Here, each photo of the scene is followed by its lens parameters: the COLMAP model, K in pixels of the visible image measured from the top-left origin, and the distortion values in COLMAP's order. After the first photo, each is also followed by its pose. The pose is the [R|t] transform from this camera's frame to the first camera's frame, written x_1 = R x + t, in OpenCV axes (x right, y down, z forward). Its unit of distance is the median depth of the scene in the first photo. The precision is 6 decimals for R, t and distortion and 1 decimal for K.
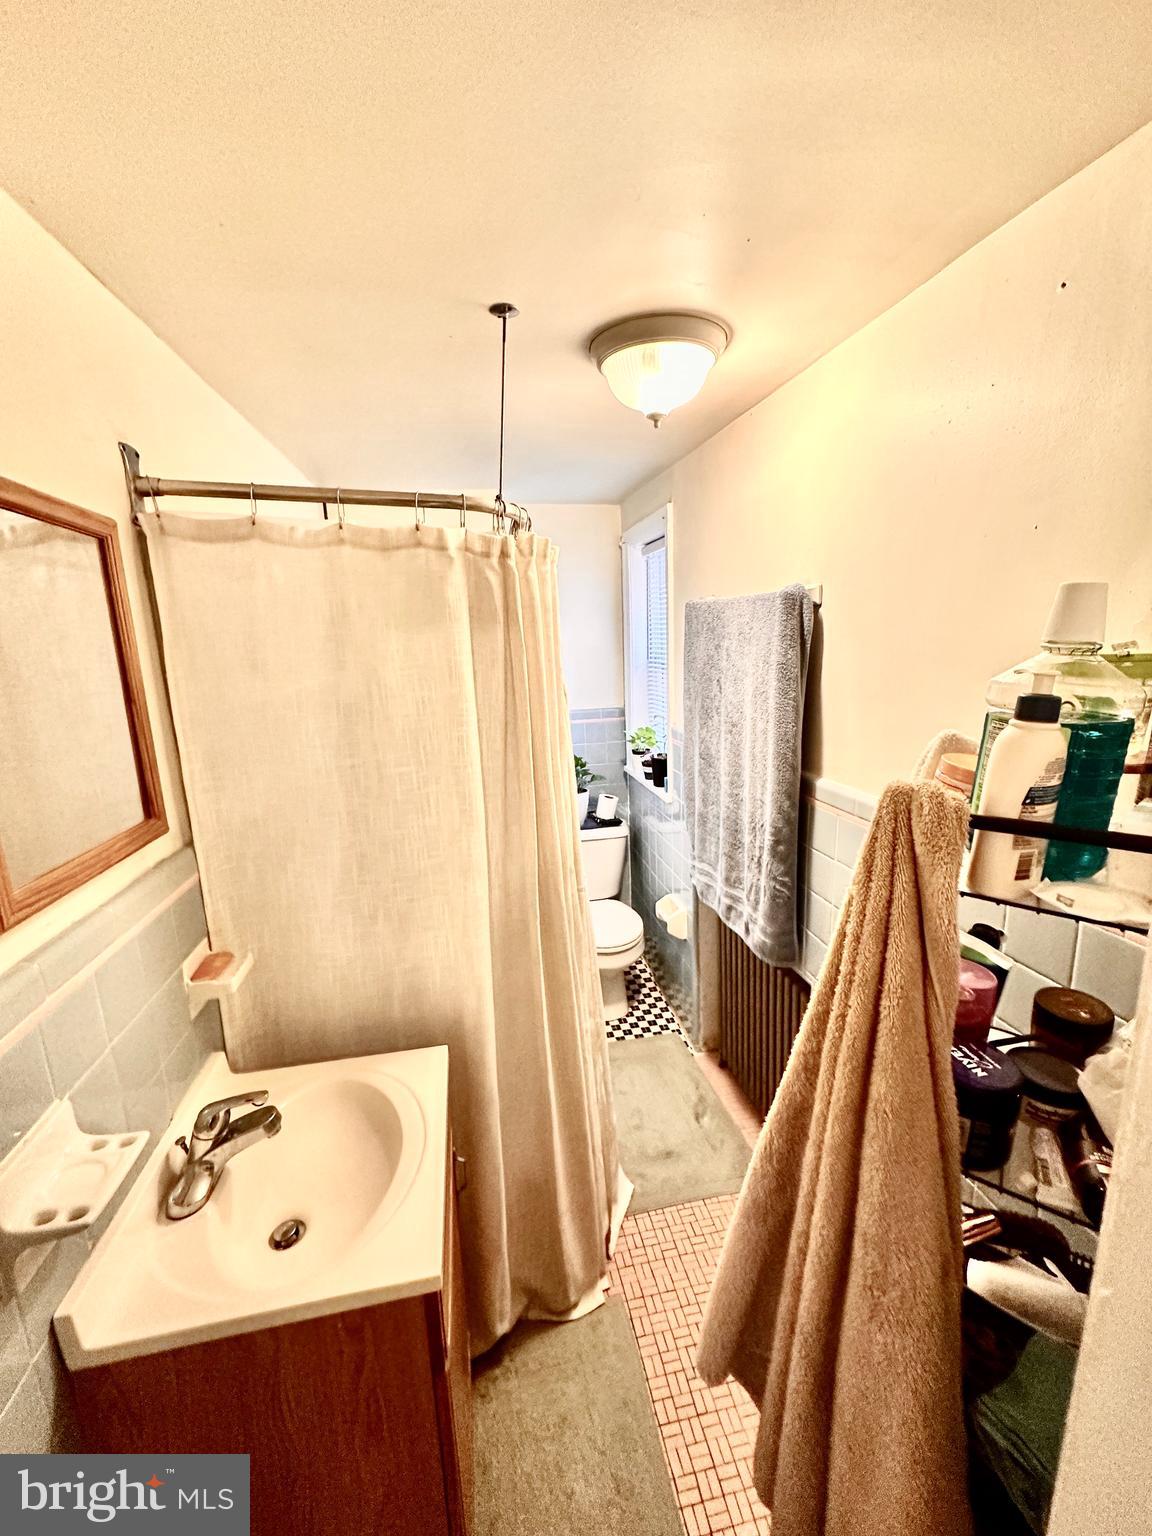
lens RADIAL K [[609.8, 0, 579.8], [0, 609.8, 763.5], [0, 0, 1]] dist [-0.011381, 0.000386]
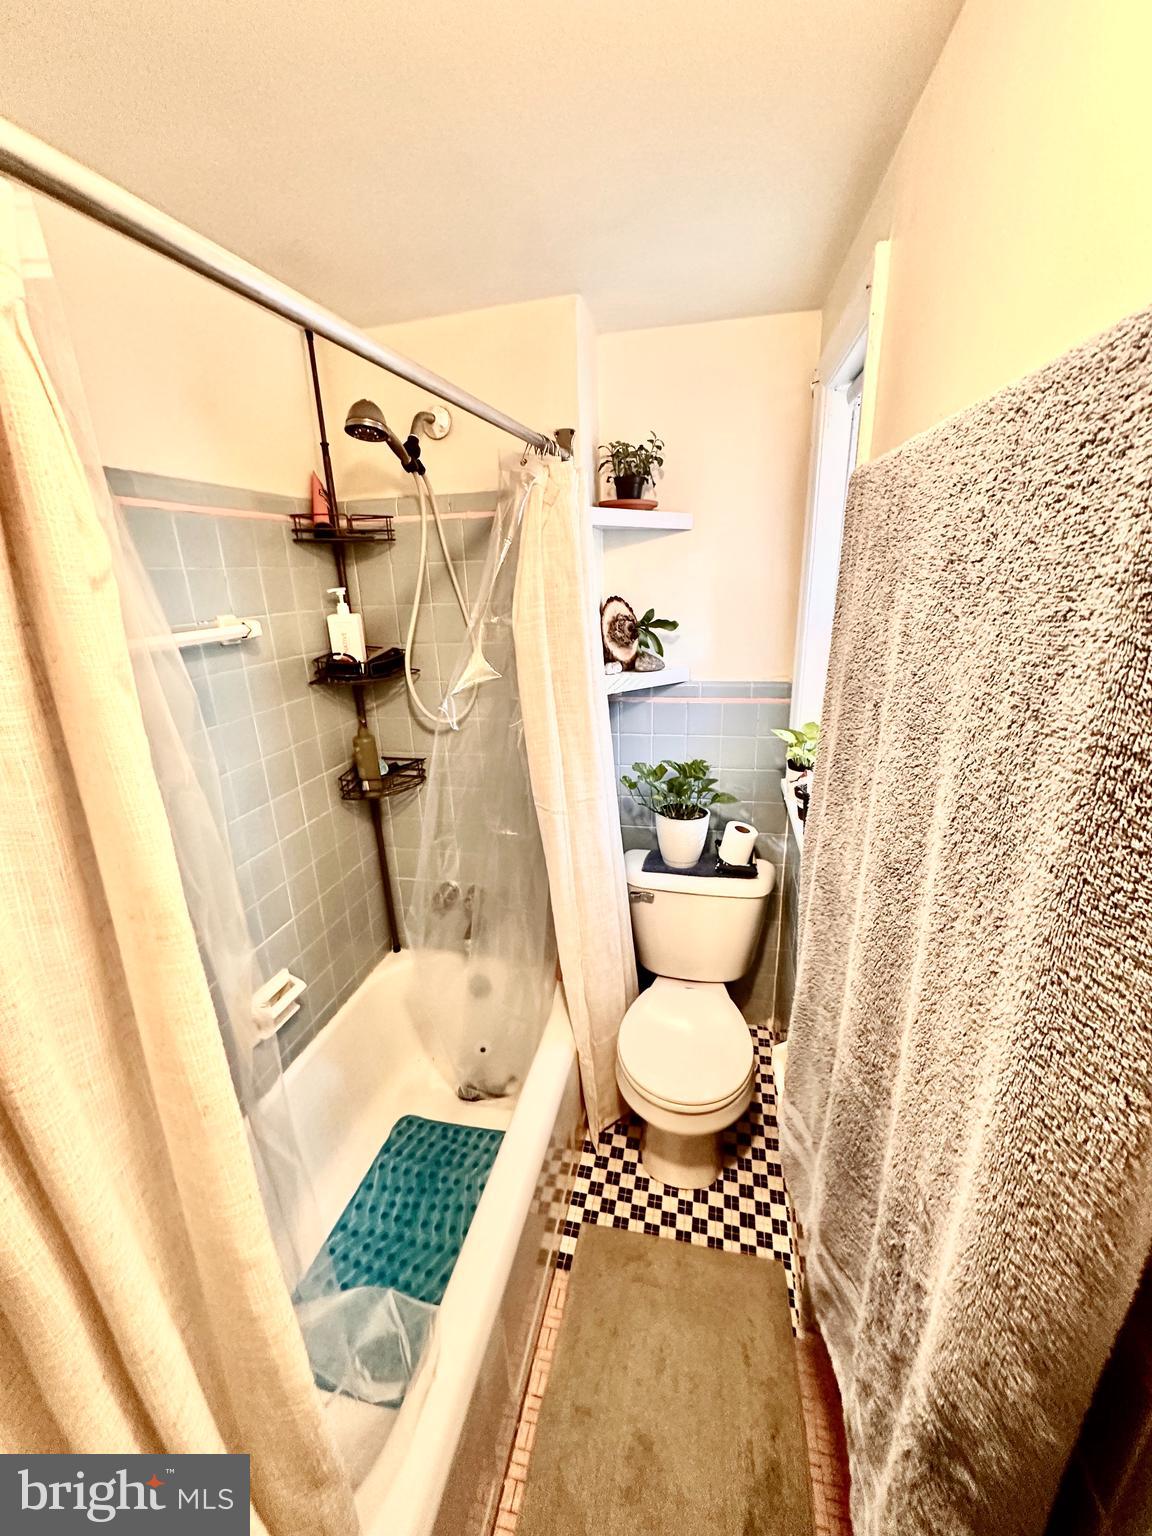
lens RADIAL K [[609.8, 0, 579.8], [0, 609.8, 763.5], [0, 0, 1]] dist [-0.011381, 0.000386]
pose [[0.916796, 0.122525, -0.380095, 0.130833], [-0.075114, 0.987690, 0.137209, -0.087539], [0.392227, -0.097243, 0.914714, 0.400392]]
